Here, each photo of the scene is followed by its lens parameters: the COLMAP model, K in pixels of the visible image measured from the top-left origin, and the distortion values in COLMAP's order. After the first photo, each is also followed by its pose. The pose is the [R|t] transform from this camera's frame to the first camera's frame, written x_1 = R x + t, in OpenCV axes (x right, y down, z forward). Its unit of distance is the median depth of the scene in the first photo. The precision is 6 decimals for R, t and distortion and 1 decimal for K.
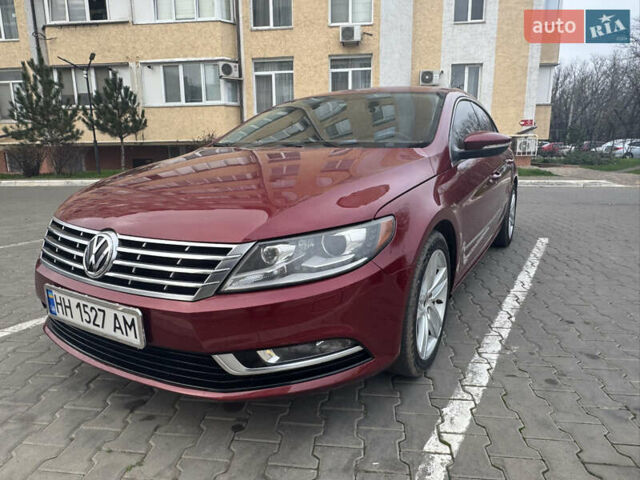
lens RADIAL K [[431.9, 0, 320.0], [0, 431.9, 240.0], [0, 0, 1]] dist [-0.000266, -0.000186]
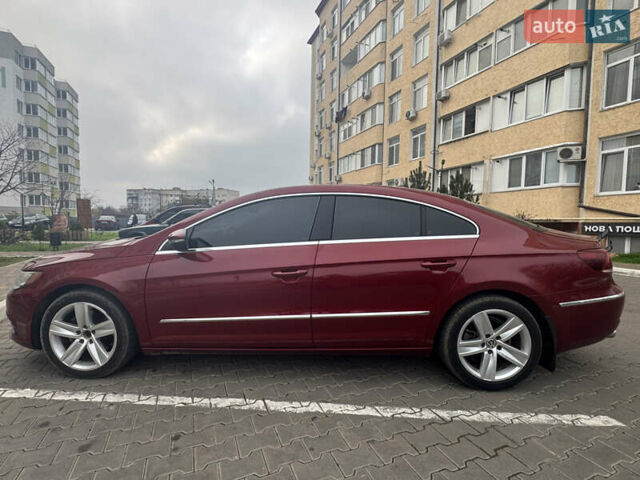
lens RADIAL K [[322.3, 0, 310.2], [0, 322.3, 239.7], [0, 0, 1]] dist [0.000334, 0.000108]
pose [[0.460161, 0.070129, -0.885061, 0.203019], [-0.202503, 0.978889, -0.027722, -0.040833], [0.864433, 0.191985, 0.464648, 0.134351]]
